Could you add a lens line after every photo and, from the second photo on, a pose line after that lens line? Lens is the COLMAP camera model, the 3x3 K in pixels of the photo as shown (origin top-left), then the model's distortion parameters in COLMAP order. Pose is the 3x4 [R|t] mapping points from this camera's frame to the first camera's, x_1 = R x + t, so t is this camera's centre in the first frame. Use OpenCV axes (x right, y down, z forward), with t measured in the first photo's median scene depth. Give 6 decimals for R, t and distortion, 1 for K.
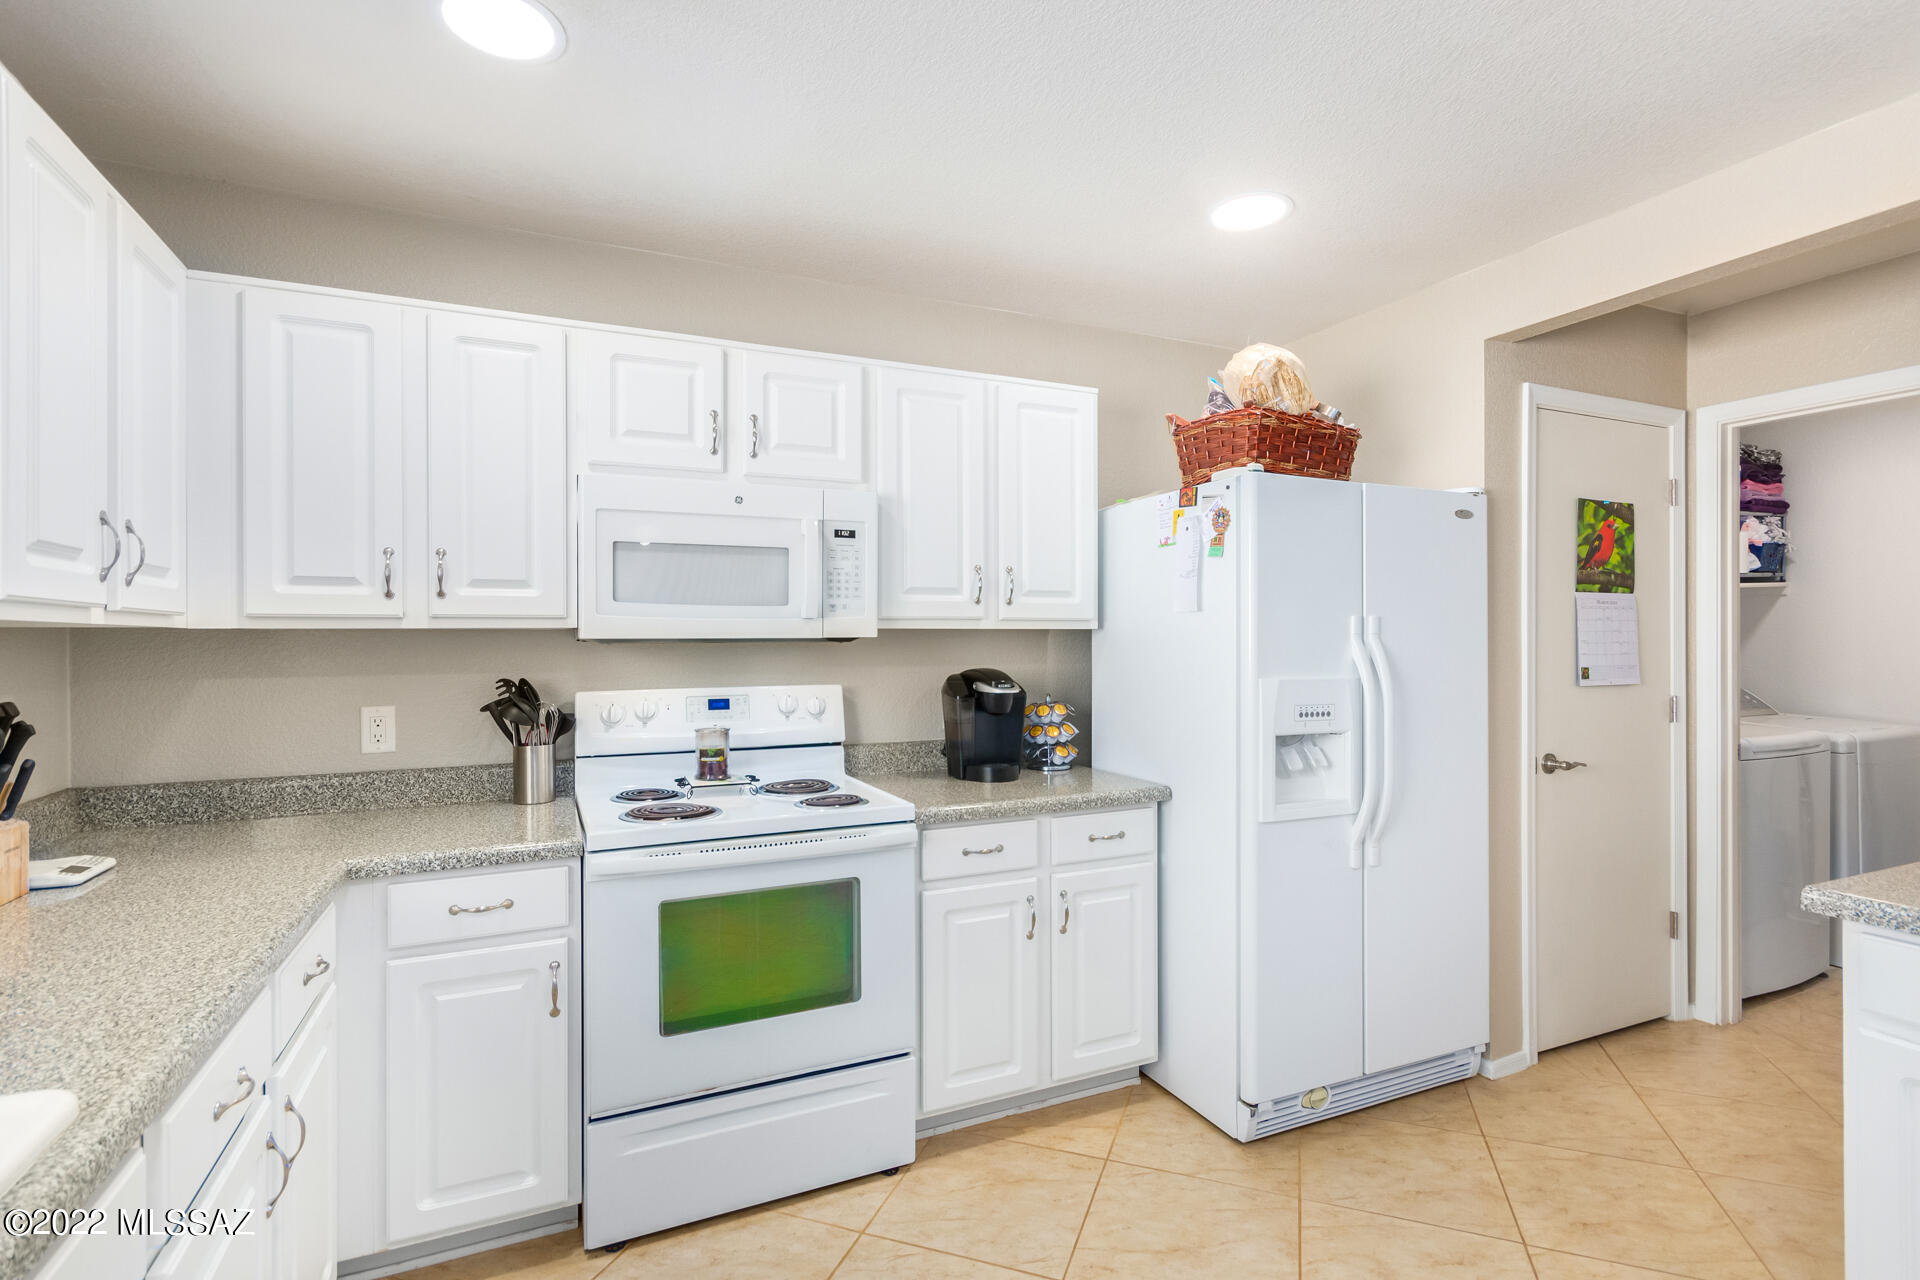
lens RADIAL K [[912.1, 0, 965.9], [0, 912.1, 637.4], [0, 0, 1]] dist [-0.000081, 0.001450]
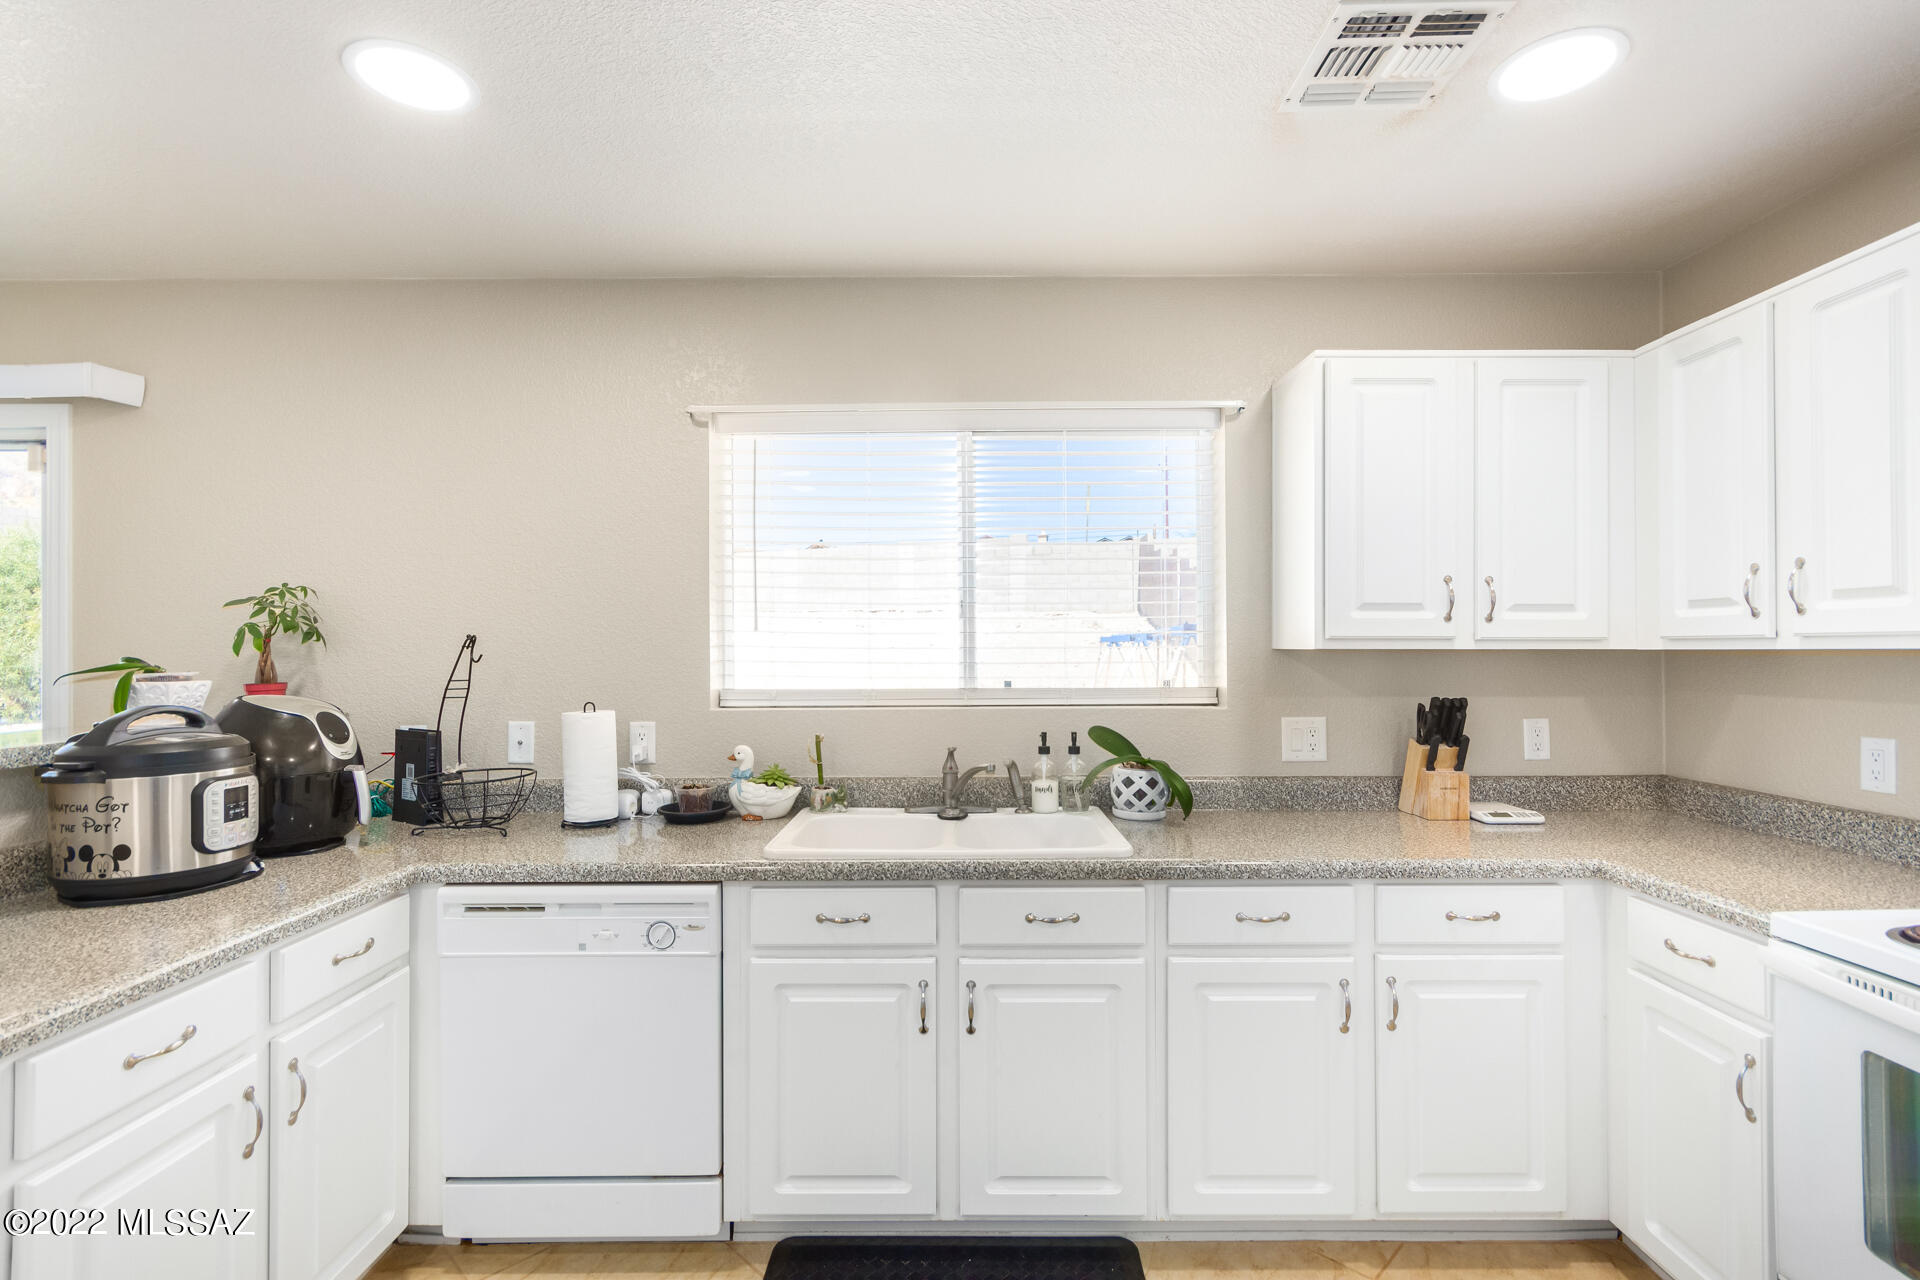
lens RADIAL K [[888.7, 0, 962.7], [0, 888.7, 645.6], [0, 0, 1]] dist [0.002534, 0.000650]
pose [[-0.424754, 0.001096, -0.905308, 0.463644], [0.005671, 0.999983, -0.001450, -0.014603], [0.905291, -0.005750, -0.424753, 0.552767]]
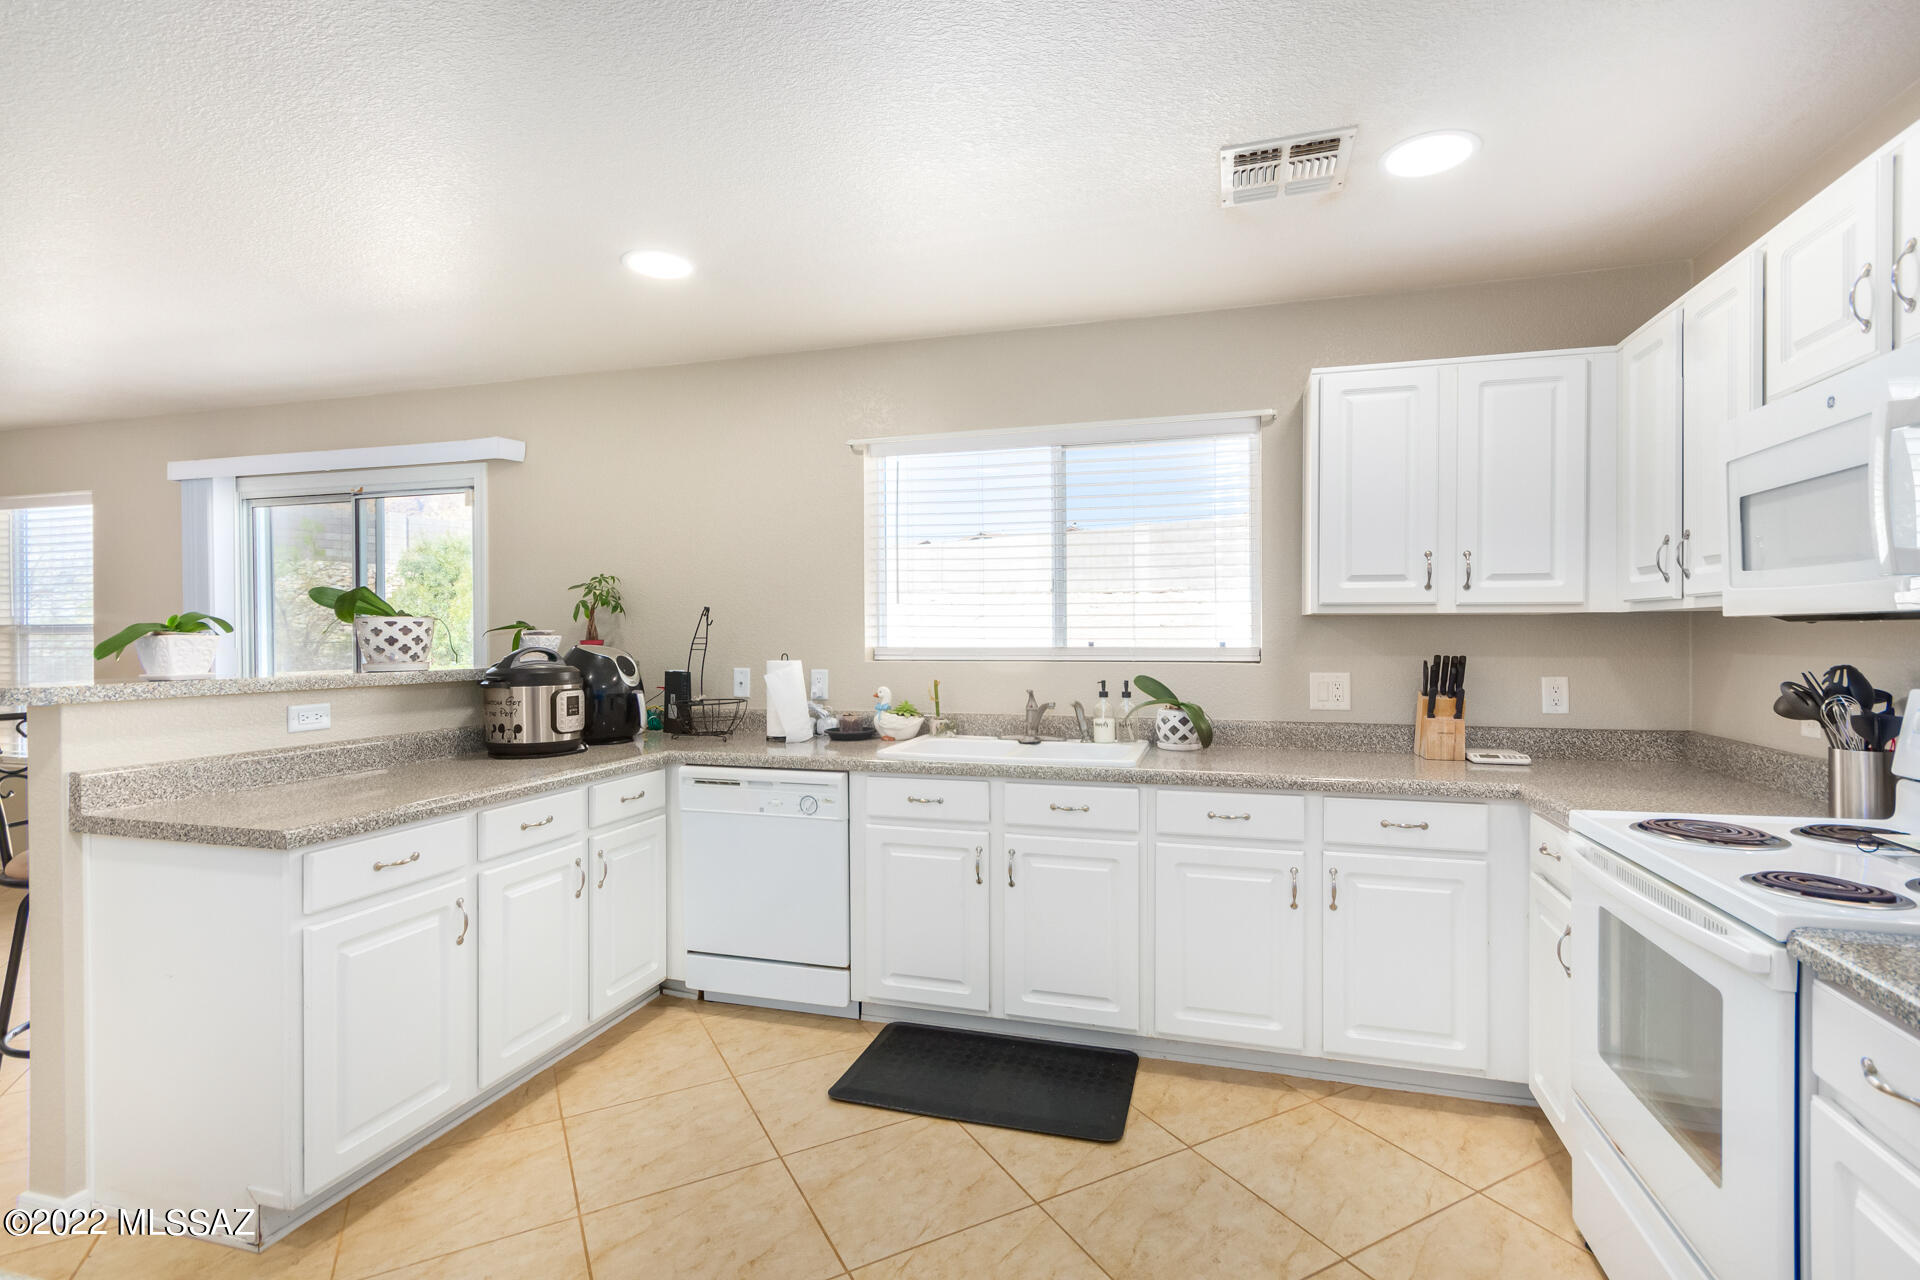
lens RADIAL K [[895.3, 0, 963.7], [0, 895.3, 641.2], [0, 0, 1]] dist [0.000267, 0.000511]
pose [[-0.662125, 0.011421, -0.749306, 0.620013], [0.004859, 0.999928, 0.010947, 0.010502], [0.749377, 0.003607, -0.662133, 0.917260]]
